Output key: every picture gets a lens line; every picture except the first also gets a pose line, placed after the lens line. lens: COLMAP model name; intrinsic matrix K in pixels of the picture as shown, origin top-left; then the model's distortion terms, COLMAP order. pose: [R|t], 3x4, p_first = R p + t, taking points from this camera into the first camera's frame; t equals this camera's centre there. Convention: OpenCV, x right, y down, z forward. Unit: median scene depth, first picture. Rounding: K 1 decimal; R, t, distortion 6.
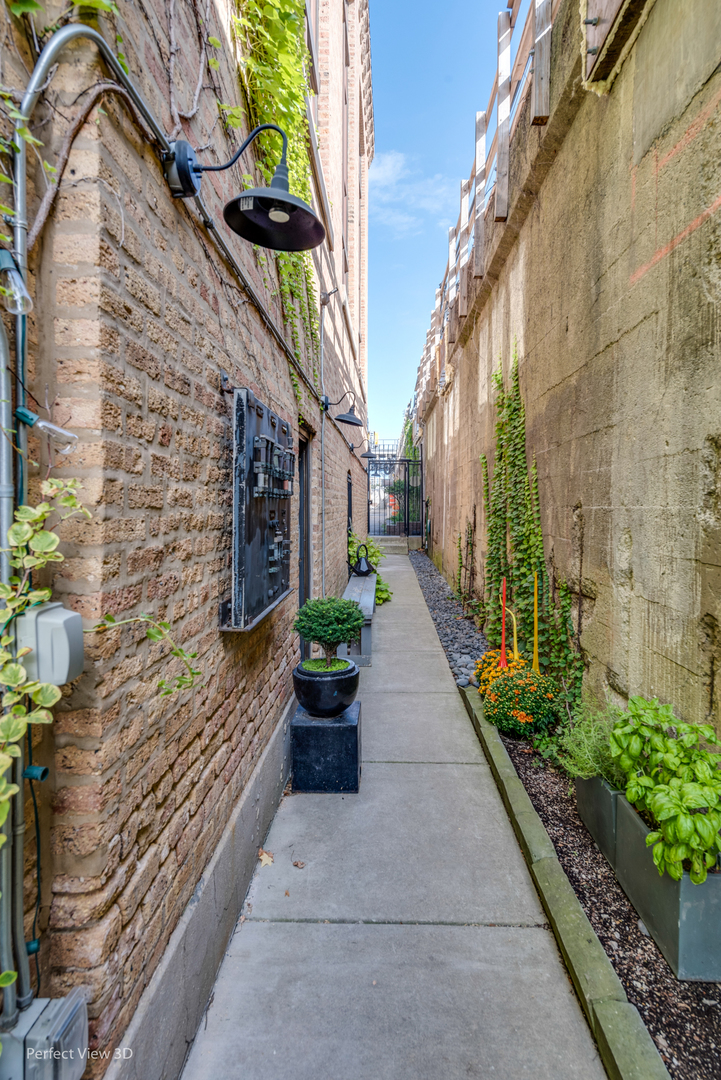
lens RADIAL K [[598.1, 0, 356.9], [0, 598.1, 532.9], [0, 0, 1]] dist [0.013150, -0.003041]
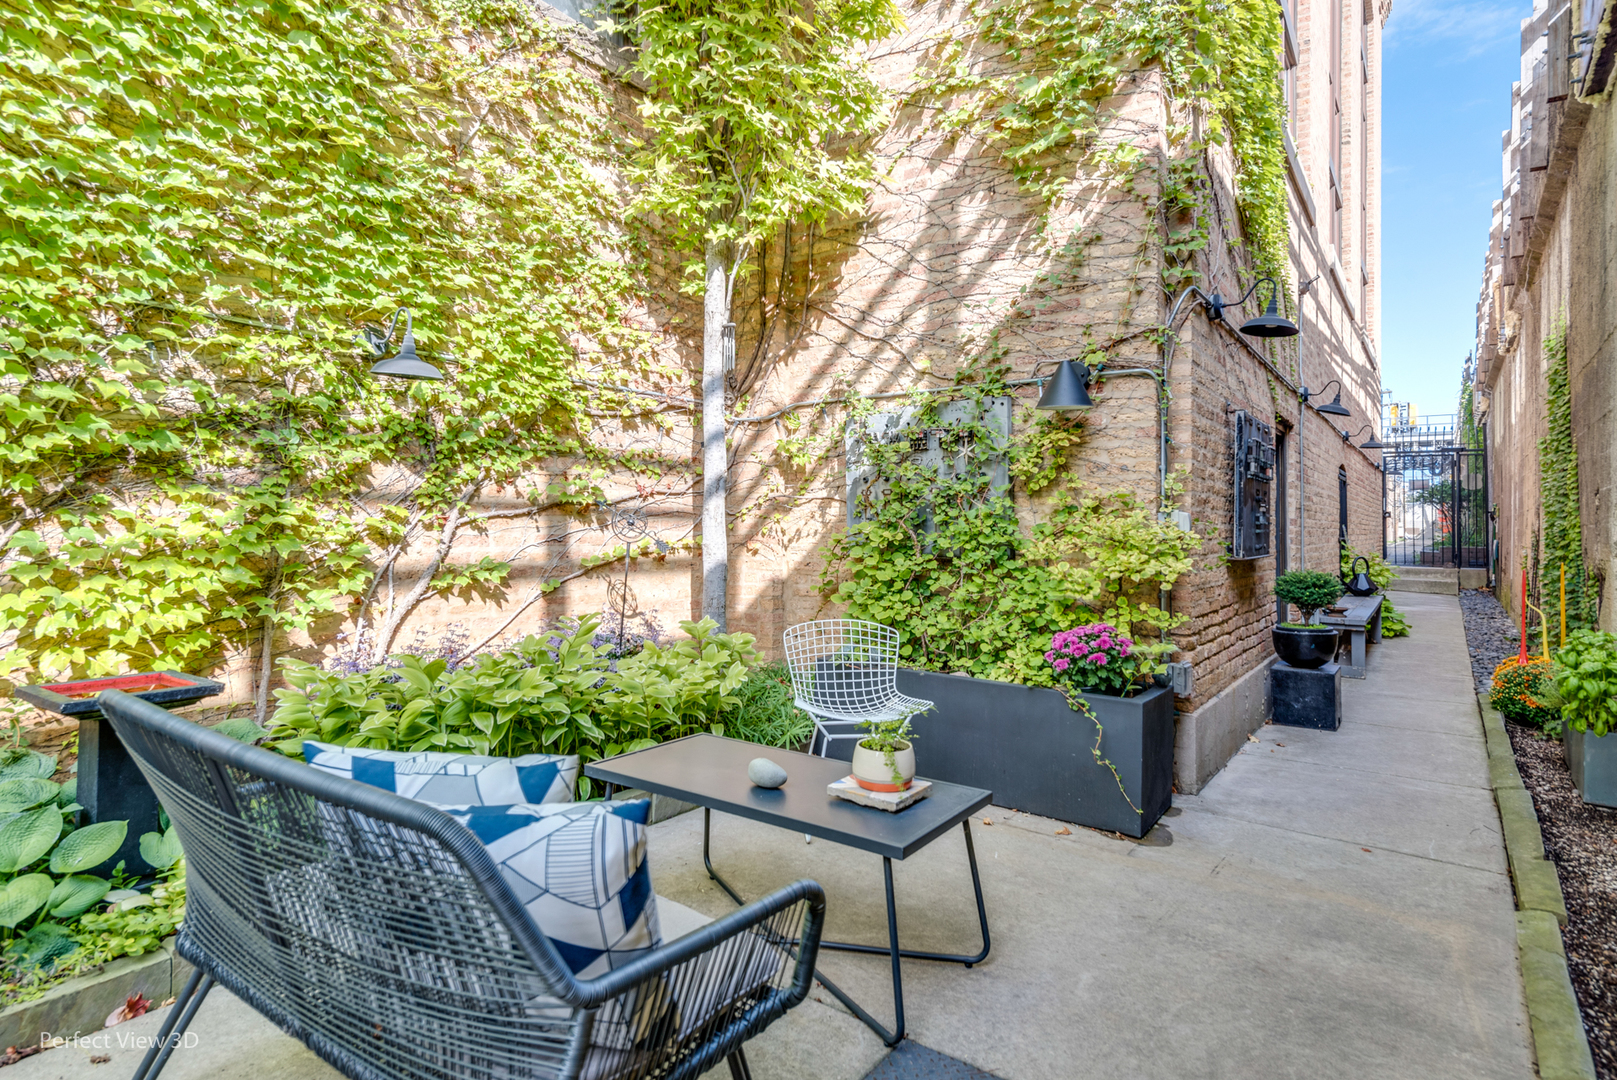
lens RADIAL K [[895.6, 0, 802.6], [0, 895.6, 505.4], [0, 0, 1]] dist [0.013150, -0.003041]
pose [[0.842794, -0.006366, -0.538199, 0.037897], [-0.033220, 0.997408, -0.063818, 0.069337], [0.537211, 0.071665, 0.840398, -0.547972]]
